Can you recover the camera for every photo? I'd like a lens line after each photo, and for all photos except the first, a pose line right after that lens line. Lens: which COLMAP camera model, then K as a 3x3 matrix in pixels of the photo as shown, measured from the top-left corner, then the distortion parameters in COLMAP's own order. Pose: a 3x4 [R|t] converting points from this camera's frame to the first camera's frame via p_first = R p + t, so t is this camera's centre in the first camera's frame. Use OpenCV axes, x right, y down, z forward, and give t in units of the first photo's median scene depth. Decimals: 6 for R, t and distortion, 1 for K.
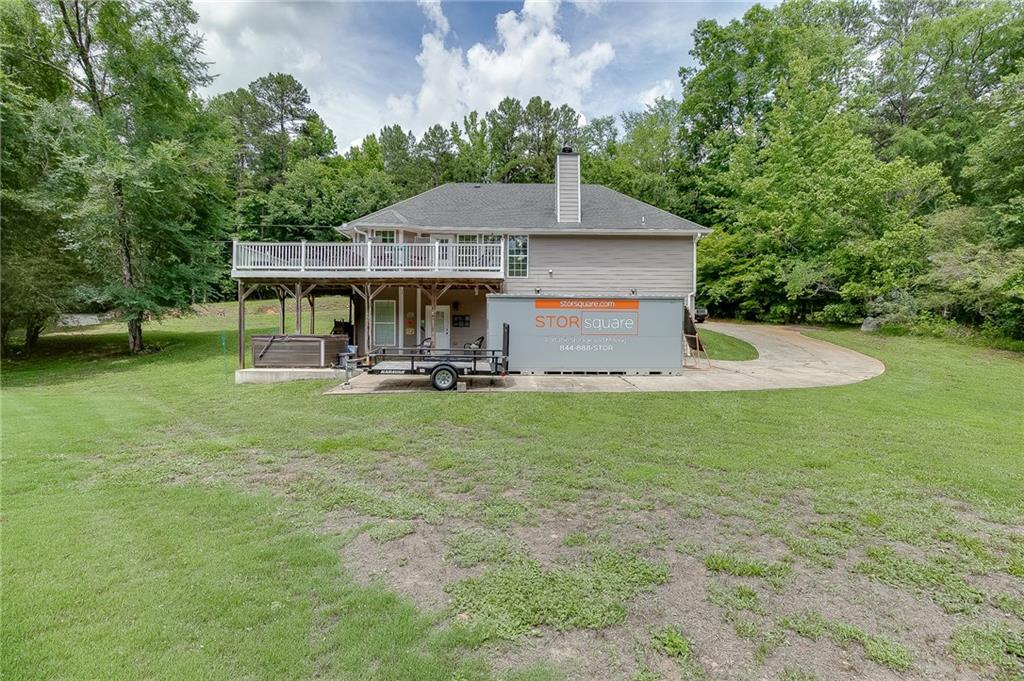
lens RADIAL K [[462.4, 0, 516.1], [0, 462.4, 339.5], [0, 0, 1]] dist [-0.020869, 0.002352]
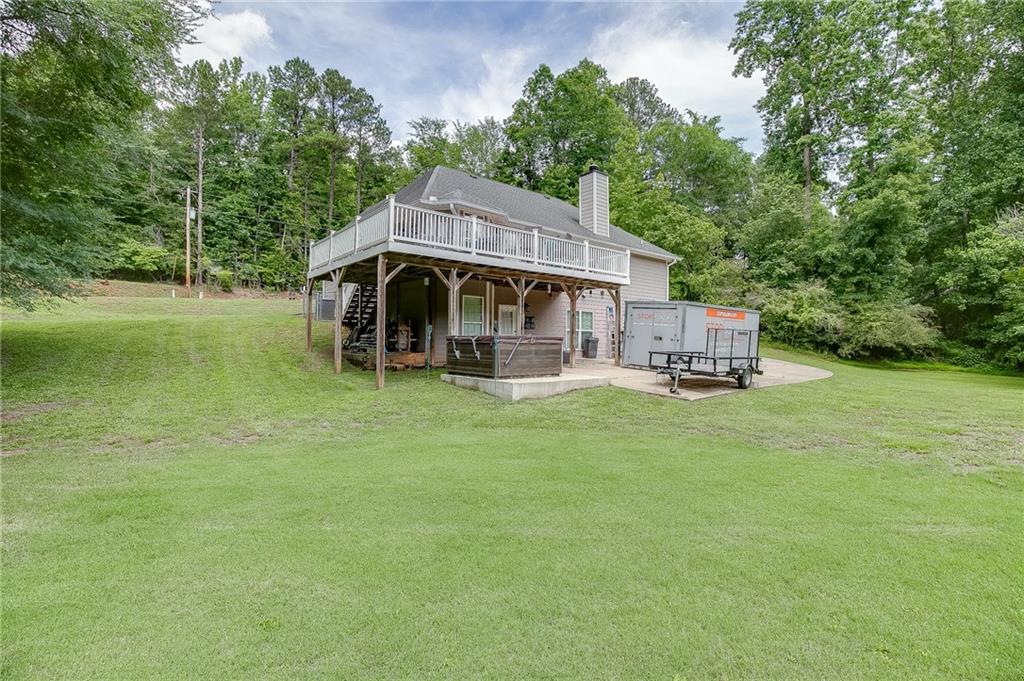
lens RADIAL K [[462.4, 0, 509.2], [0, 462.4, 344.3], [0, 0, 1]] dist [-0.020869, 0.002352]
pose [[0.793688, 0.001951, 0.608321, -0.732864], [-0.005806, 0.999974, 0.004368, 0.000445], [-0.608297, -0.006999, 0.793679, 0.275696]]
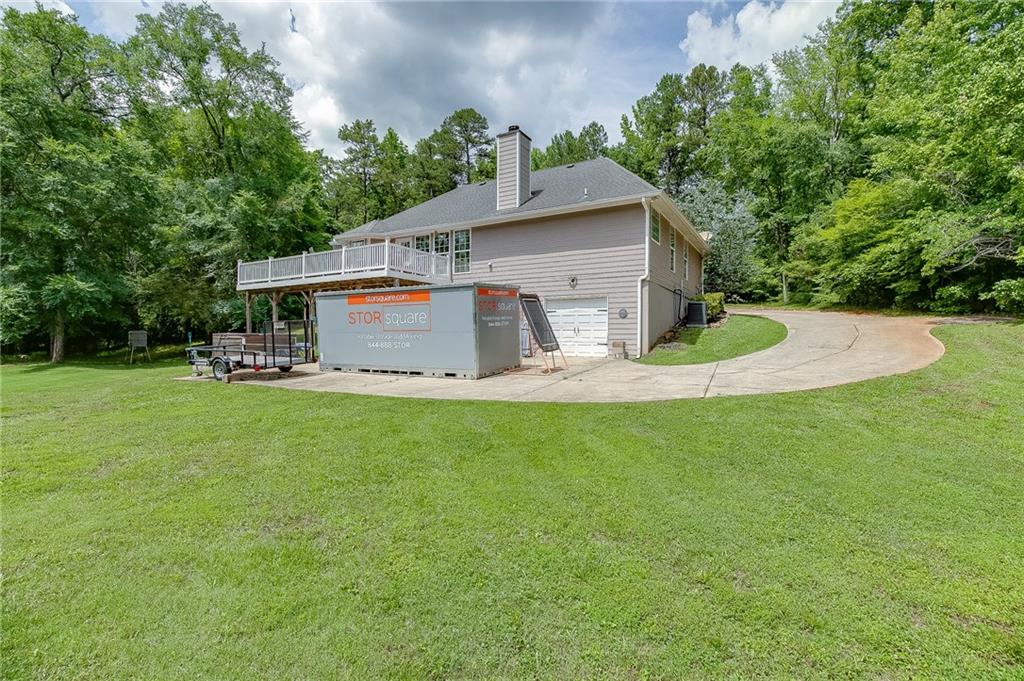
lens RADIAL K [[462.4, 0, 512.7], [0, 462.4, 340.0], [0, 0, 1]] dist [-0.020869, 0.002352]
pose [[0.862665, -0.001551, -0.505774, 0.583956], [-0.000808, 0.999990, -0.004446, 0.008343], [0.505776, 0.004244, 0.862655, 0.223991]]
